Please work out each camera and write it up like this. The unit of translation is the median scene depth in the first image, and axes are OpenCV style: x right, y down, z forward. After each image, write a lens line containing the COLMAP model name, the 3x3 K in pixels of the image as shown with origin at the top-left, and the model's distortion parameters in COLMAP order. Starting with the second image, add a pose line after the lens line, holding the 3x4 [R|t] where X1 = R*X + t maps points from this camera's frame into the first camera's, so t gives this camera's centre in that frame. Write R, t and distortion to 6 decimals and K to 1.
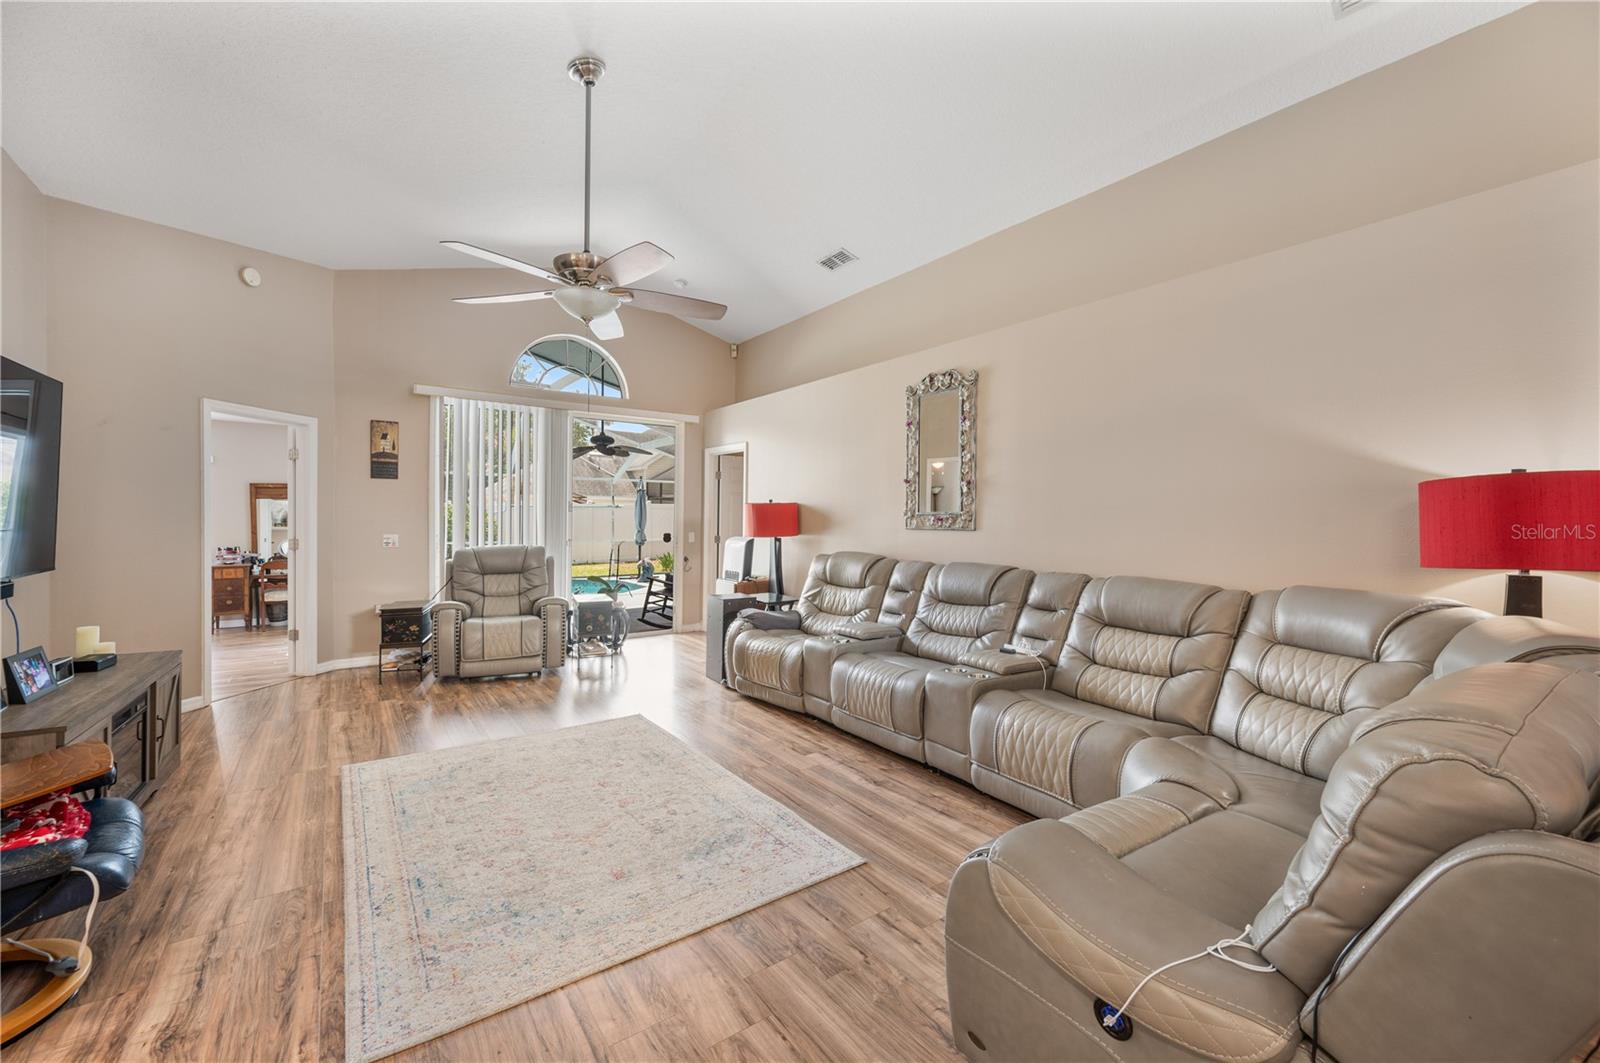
lens RADIAL K [[639.3, 0, 793.7], [0, 639.3, 523.8], [0, 0, 1]] dist [0.001360, -0.000063]
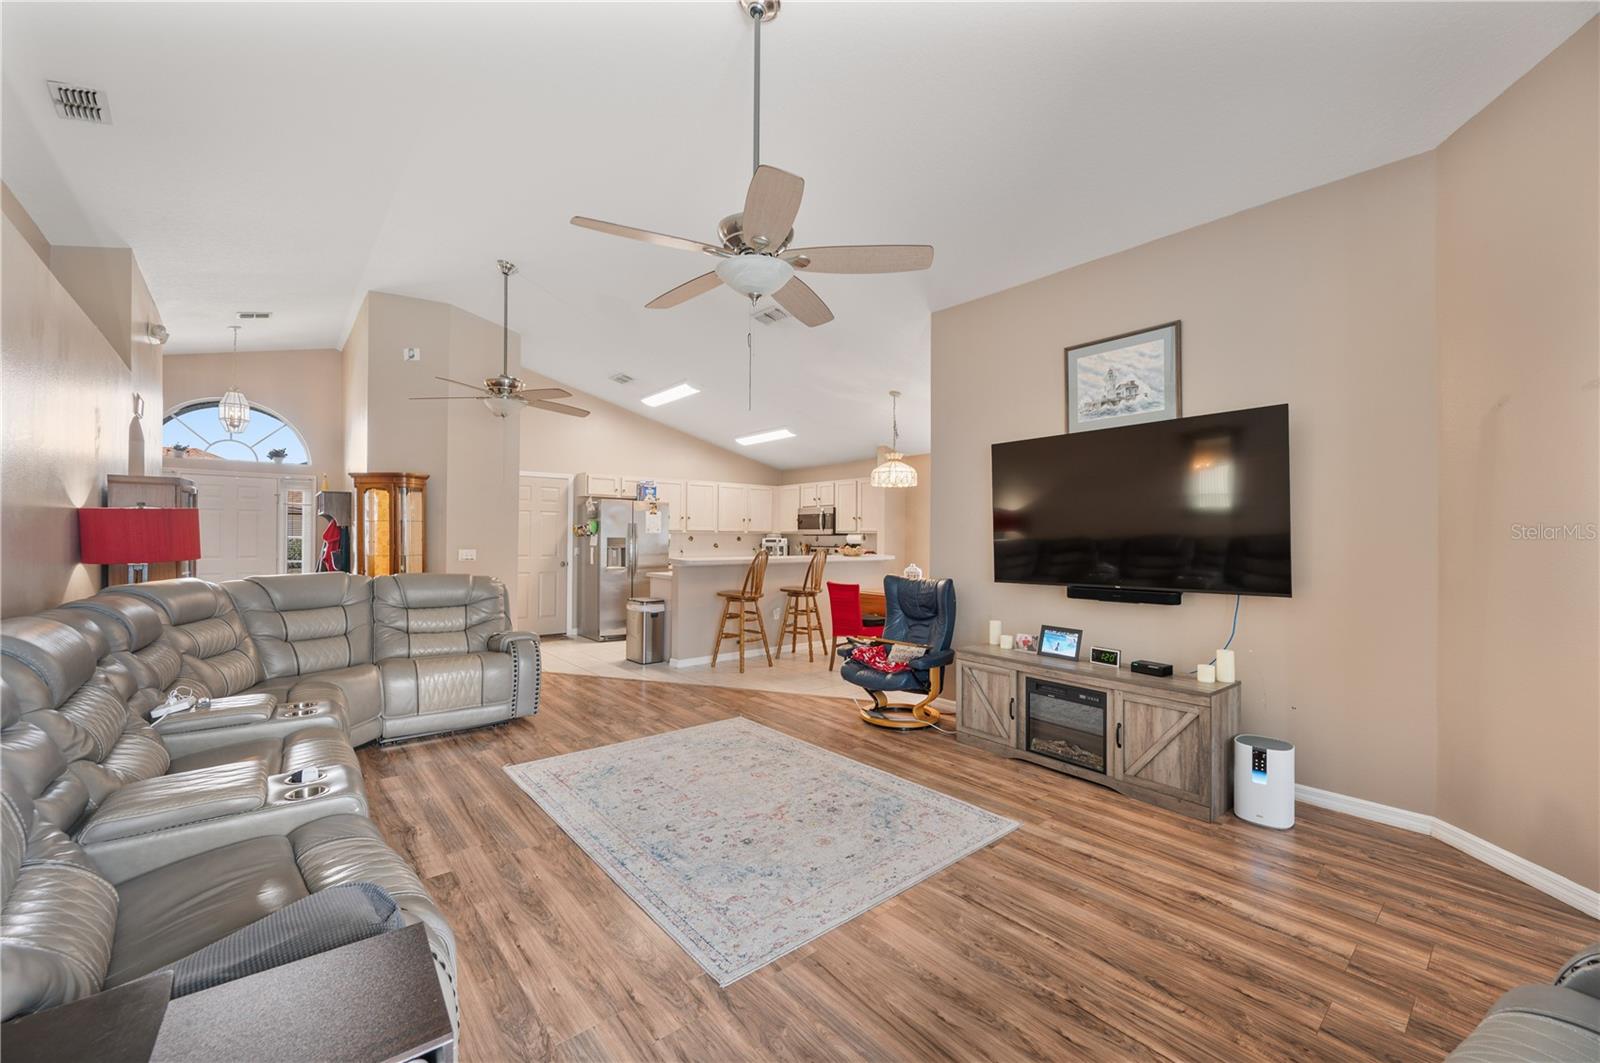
lens RADIAL K [[639.3, 0, 802.5], [0, 639.3, 534.3], [0, 0, 1]] dist [0.001360, -0.000063]
pose [[-0.996447, -0.010263, -0.083597, -0.338318], [-0.010615, 0.999937, 0.003761, -0.020117], [0.083553, 0.004635, -0.996493, 1.905986]]
